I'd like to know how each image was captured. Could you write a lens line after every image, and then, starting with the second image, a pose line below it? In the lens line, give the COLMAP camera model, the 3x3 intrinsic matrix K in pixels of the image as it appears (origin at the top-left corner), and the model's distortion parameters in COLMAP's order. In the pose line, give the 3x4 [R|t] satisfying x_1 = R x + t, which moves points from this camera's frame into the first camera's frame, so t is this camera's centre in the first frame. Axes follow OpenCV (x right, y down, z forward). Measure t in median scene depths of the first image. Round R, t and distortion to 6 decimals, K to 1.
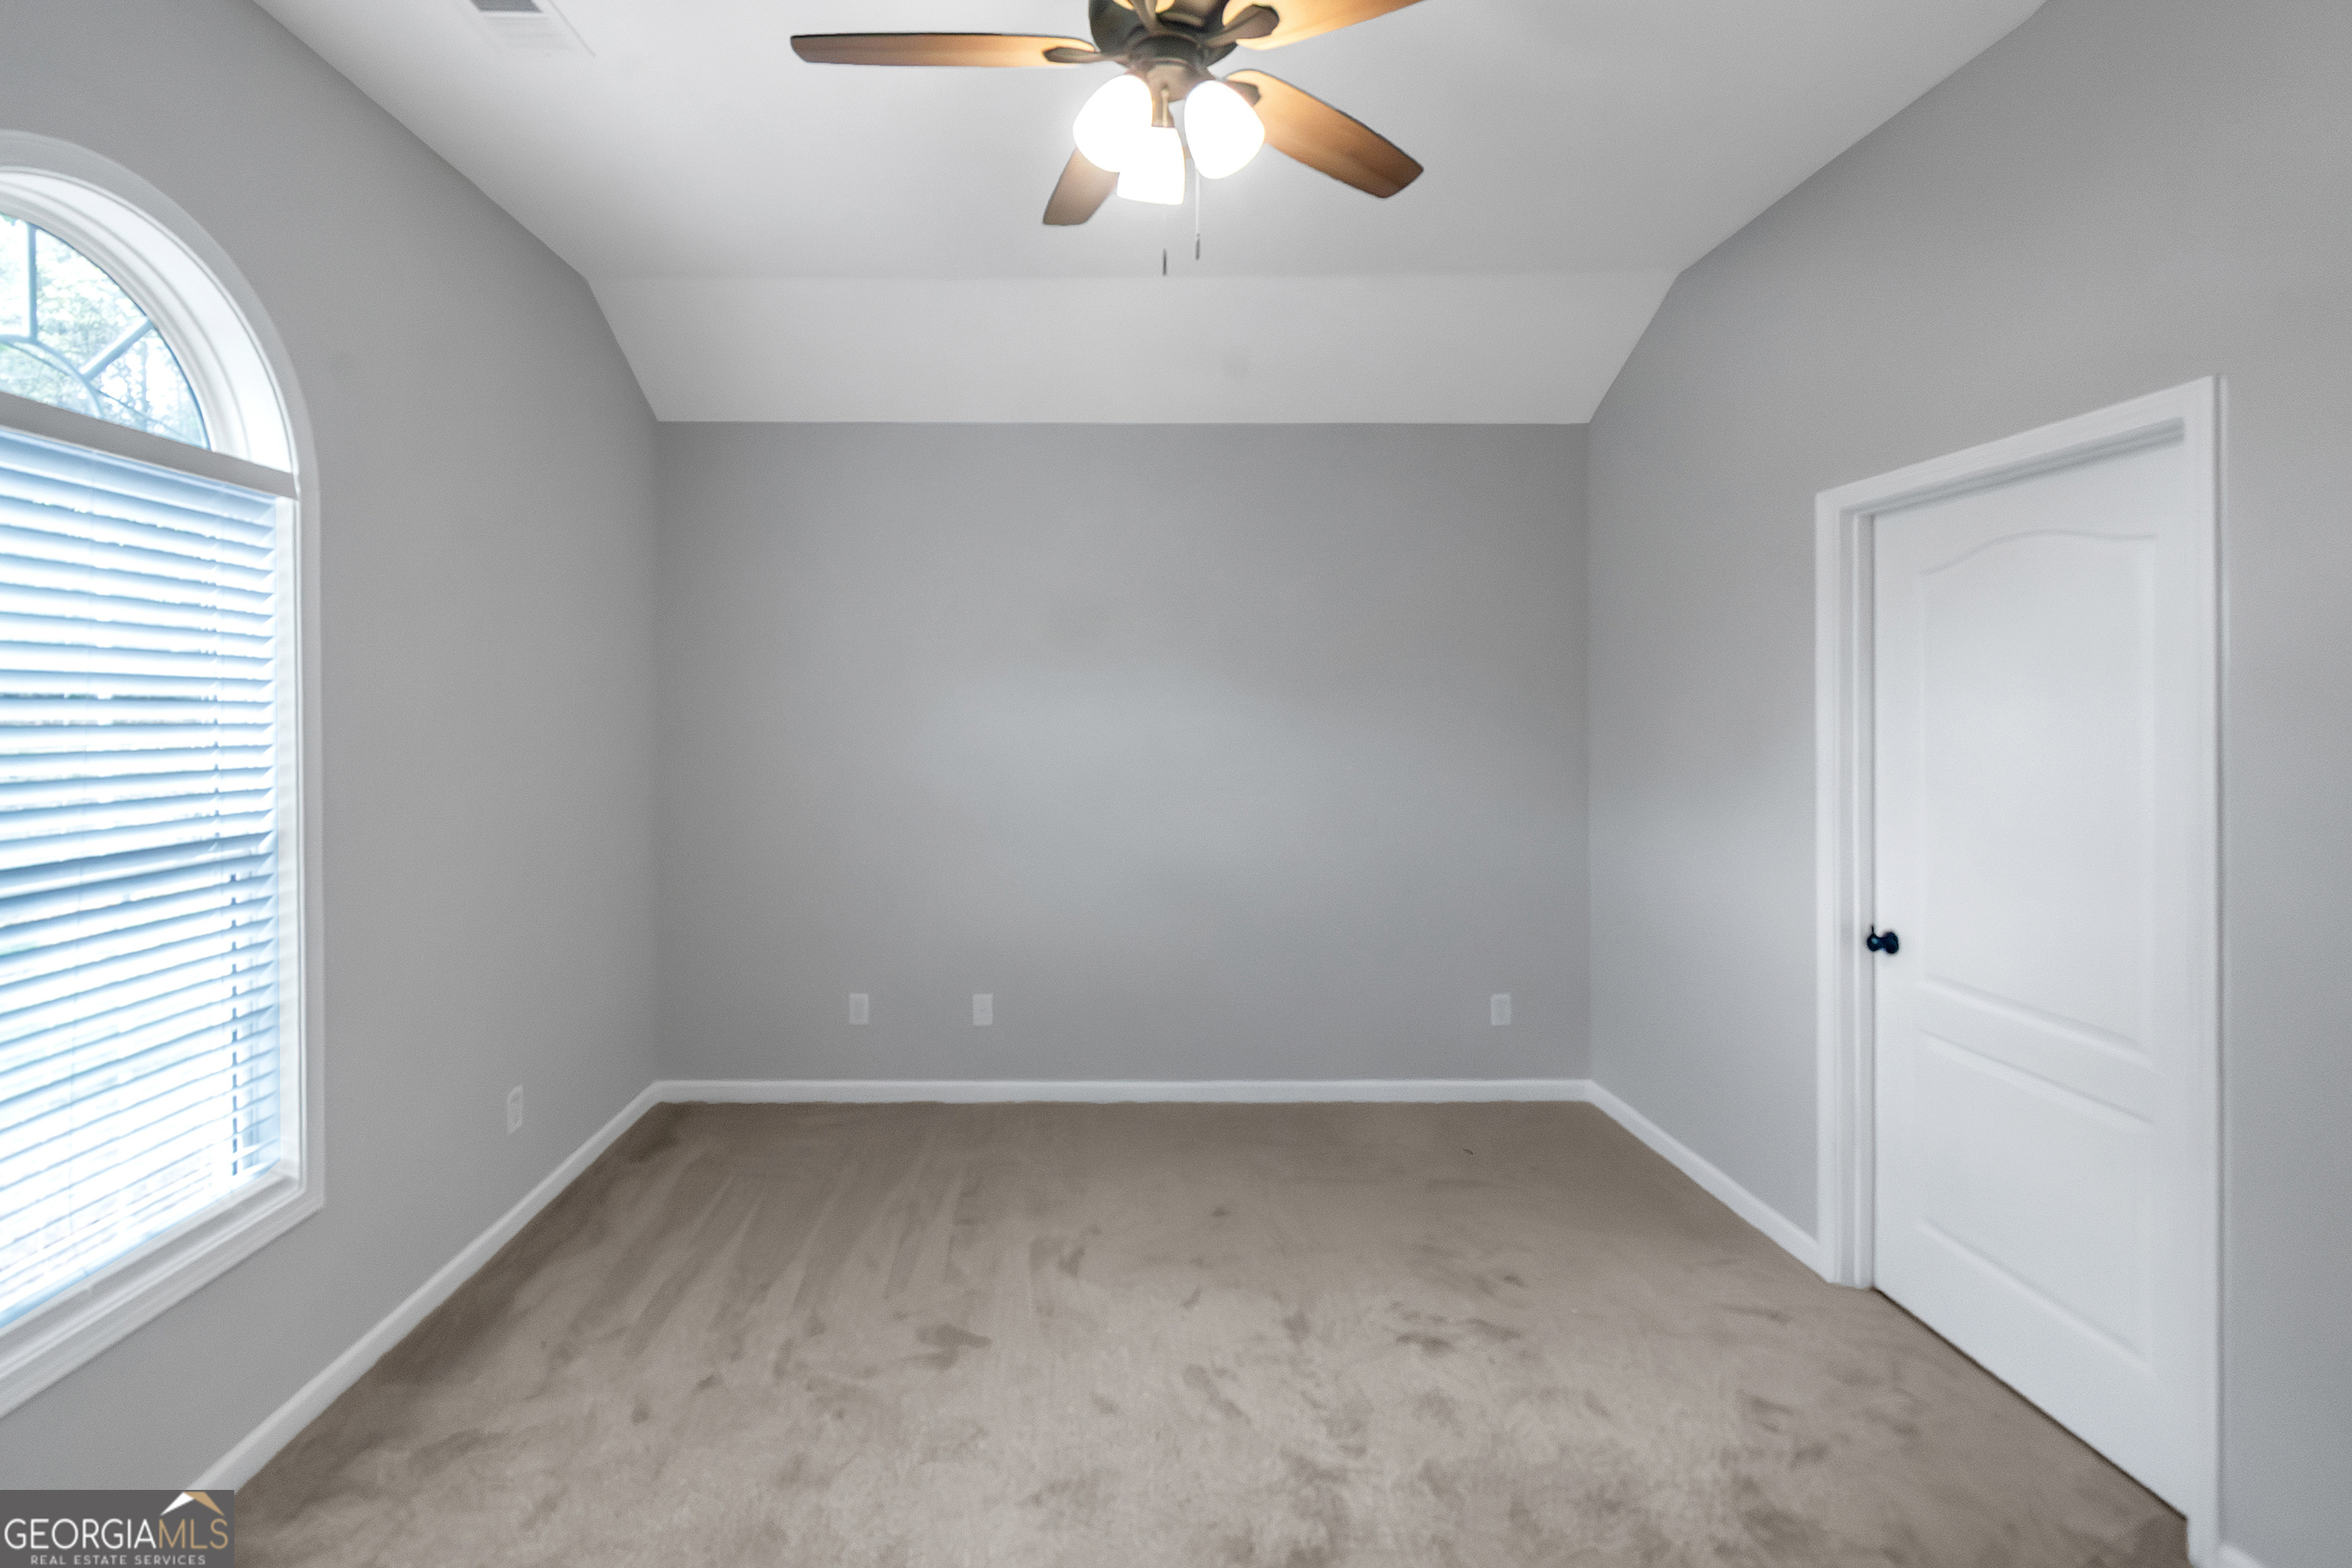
lens RADIAL K [[1065.4, 0, 1103.4], [0, 1065.4, 695.7], [0, 0, 1]] dist [0.002559, -0.002439]
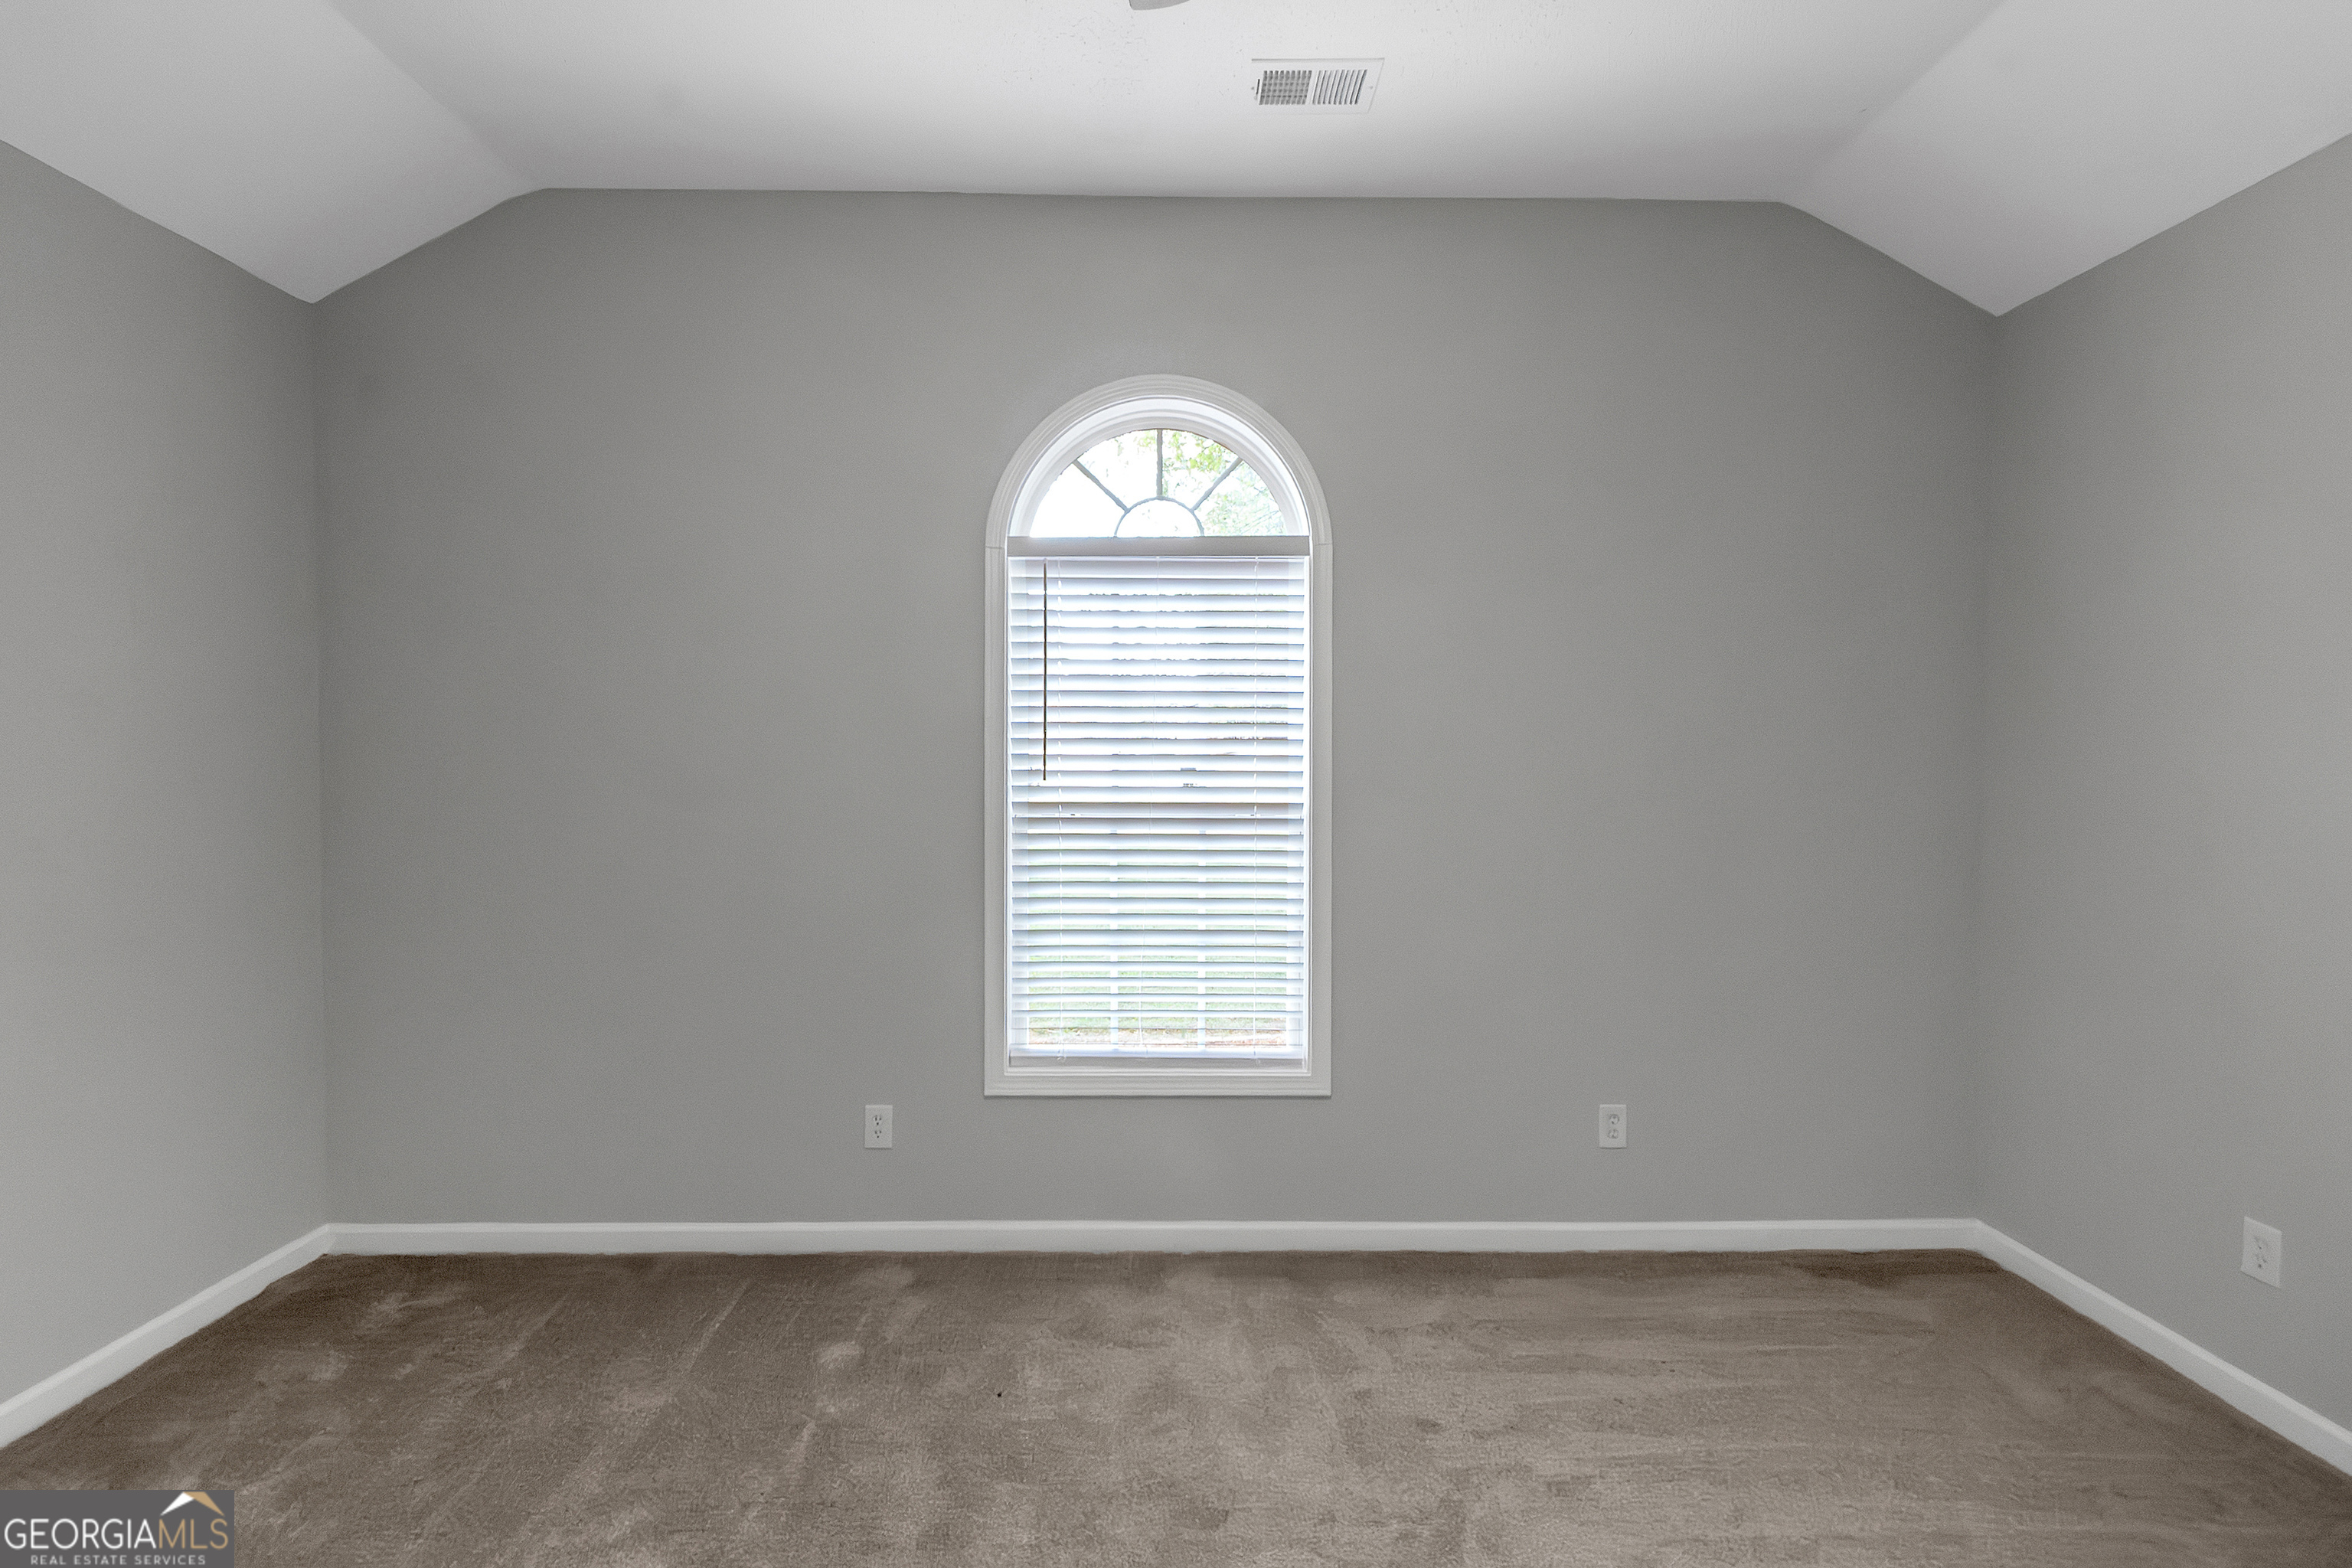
lens RADIAL K [[1065.4, 0, 1216.4], [0, 1065.4, 783.1], [0, 0, 1]] dist [0.002559, -0.002439]
pose [[0.012623, 0.007298, -0.999894, 0.542141], [0.009427, 0.999928, 0.007417, 0.084679], [0.999876, -0.009520, 0.012554, 0.817741]]
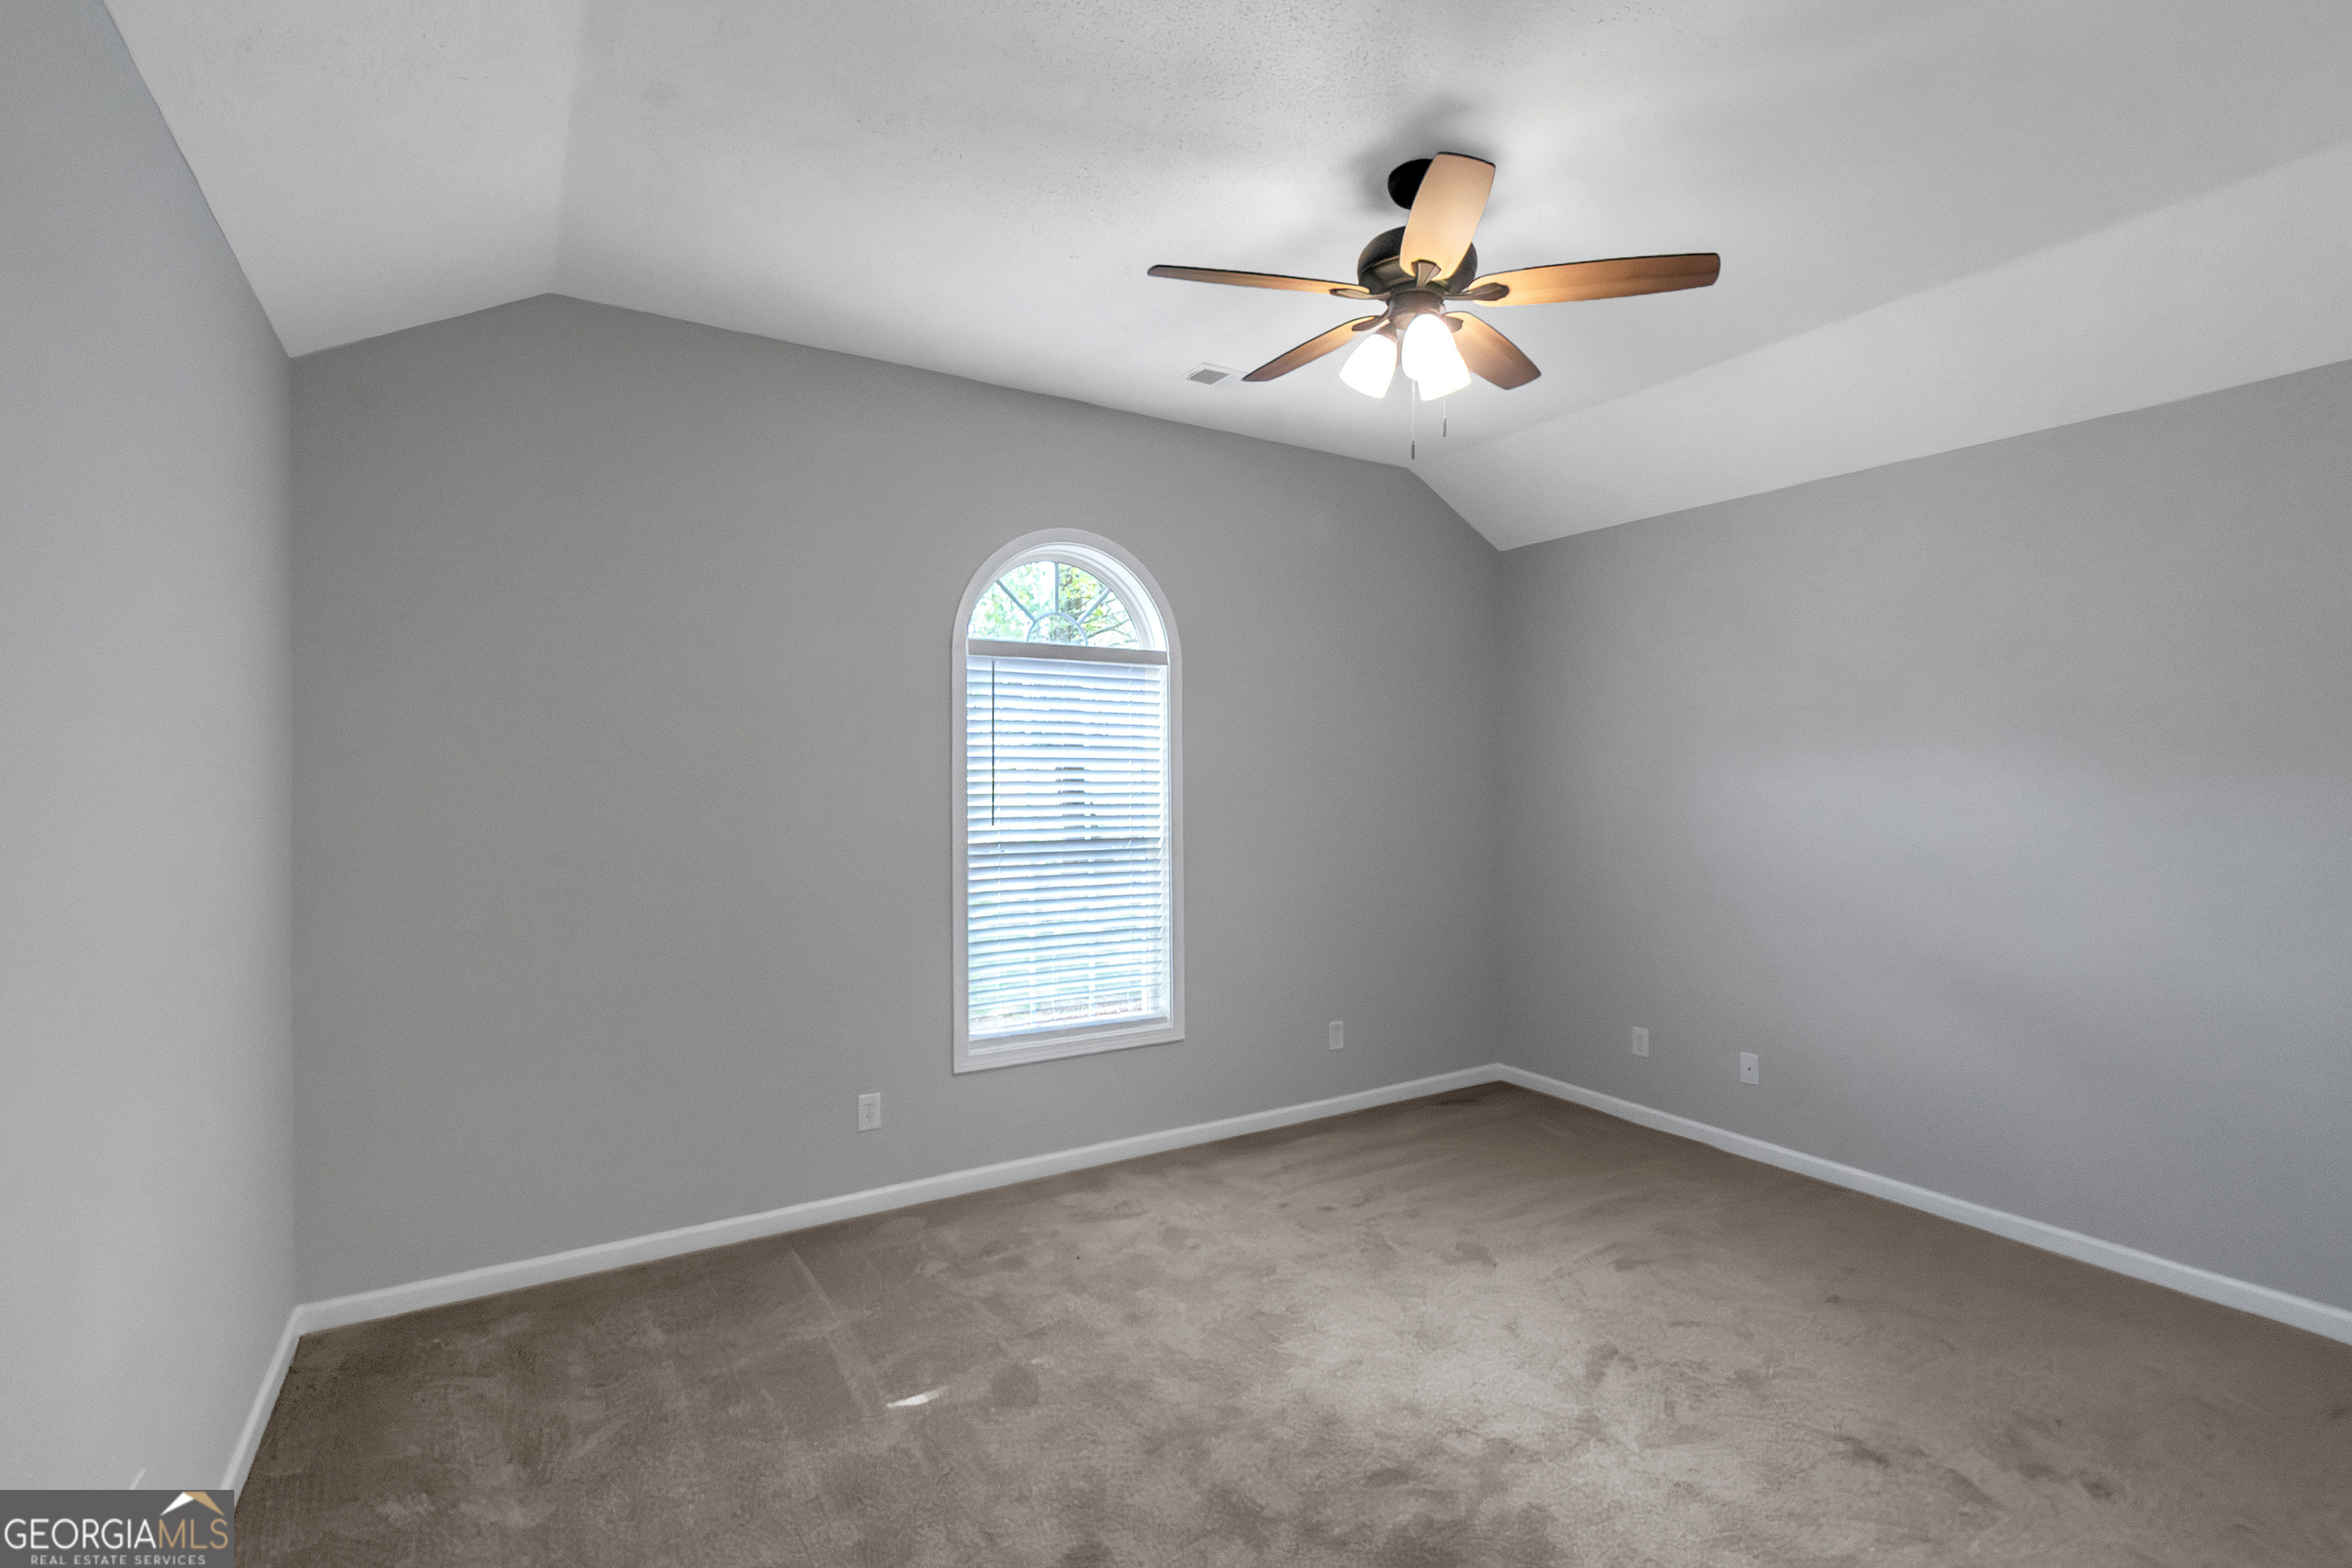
lens RADIAL K [[1065.4, 0, 1211.9], [0, 1065.4, 771.5], [0, 0, 1]] dist [0.002559, -0.002439]
pose [[0.535041, -0.010667, -0.844759, 0.854135], [0.011907, 0.999916, -0.005084, 0.017391], [0.844742, -0.007338, 0.535123, 0.037786]]
